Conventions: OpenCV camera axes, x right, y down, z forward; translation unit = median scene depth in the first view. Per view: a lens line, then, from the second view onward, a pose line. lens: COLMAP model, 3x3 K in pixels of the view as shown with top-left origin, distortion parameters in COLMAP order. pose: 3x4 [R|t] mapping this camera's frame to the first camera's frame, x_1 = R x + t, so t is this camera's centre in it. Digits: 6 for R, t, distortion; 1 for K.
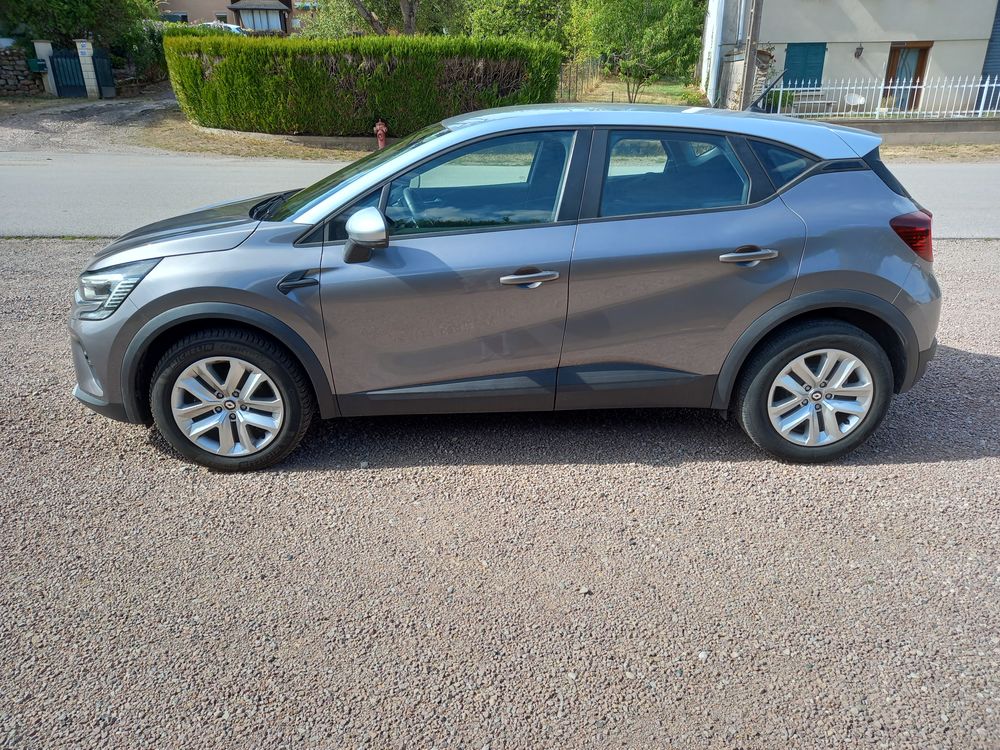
lens RADIAL K [[702.5, 0, 499.5], [0, 702.5, 398.8], [0, 0, 1]] dist [0.023831, -0.000901]
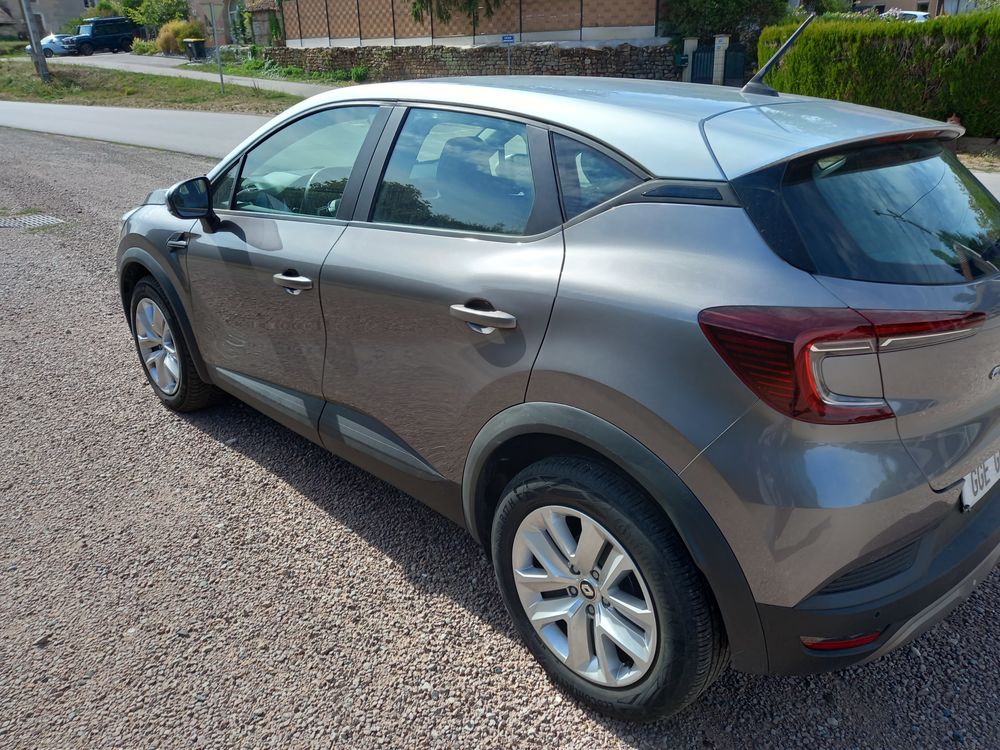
lens RADIAL K [[727.1, 0, 500.0], [0, 727.1, 375.0], [0, 0, 1]] dist [0.039618, -0.018514]
pose [[0.699823, 0.274895, -0.659303, 0.113905], [-0.295994, 0.951613, 0.082587, -0.029964], [0.650104, 0.137353, 0.747328, 0.077164]]
